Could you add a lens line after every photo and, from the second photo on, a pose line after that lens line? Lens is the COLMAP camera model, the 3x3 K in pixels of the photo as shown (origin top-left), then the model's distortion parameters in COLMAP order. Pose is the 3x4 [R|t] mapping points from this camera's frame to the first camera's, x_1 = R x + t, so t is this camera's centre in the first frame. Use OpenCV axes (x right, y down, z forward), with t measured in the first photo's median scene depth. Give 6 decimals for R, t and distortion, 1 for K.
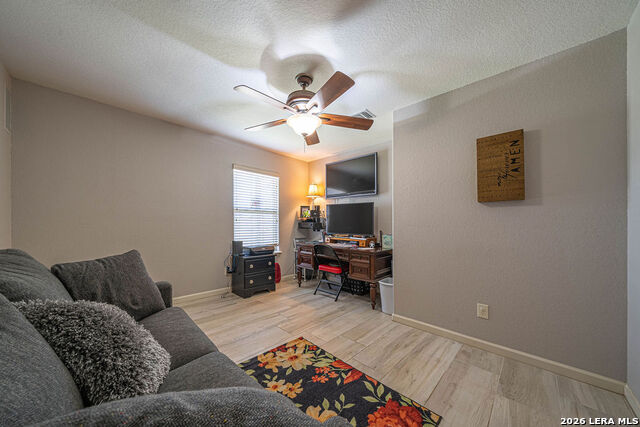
lens RADIAL K [[221.5, 0, 312.9], [0, 221.5, 225.1], [0, 0, 1]] dist [-0.002374, -0.000101]
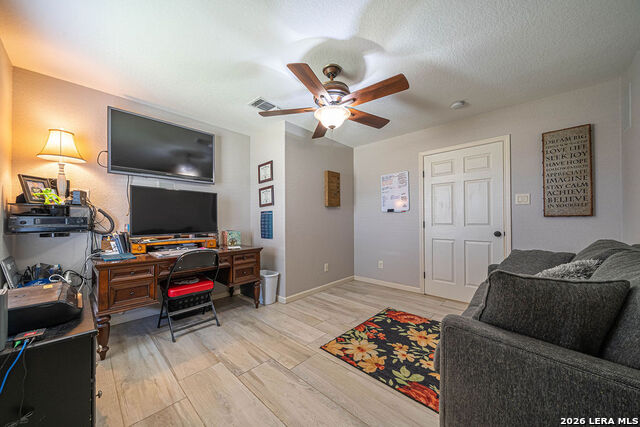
lens RADIAL K [[221.5, 0, 320.7], [0, 221.5, 215.0], [0, 0, 1]] dist [-0.002374, -0.000101]
pose [[-0.021881, 0.007898, 0.999729, -1.040654], [0.009108, 0.999929, -0.007701, -0.019260], [-0.999719, 0.008937, -0.021952, 1.118485]]
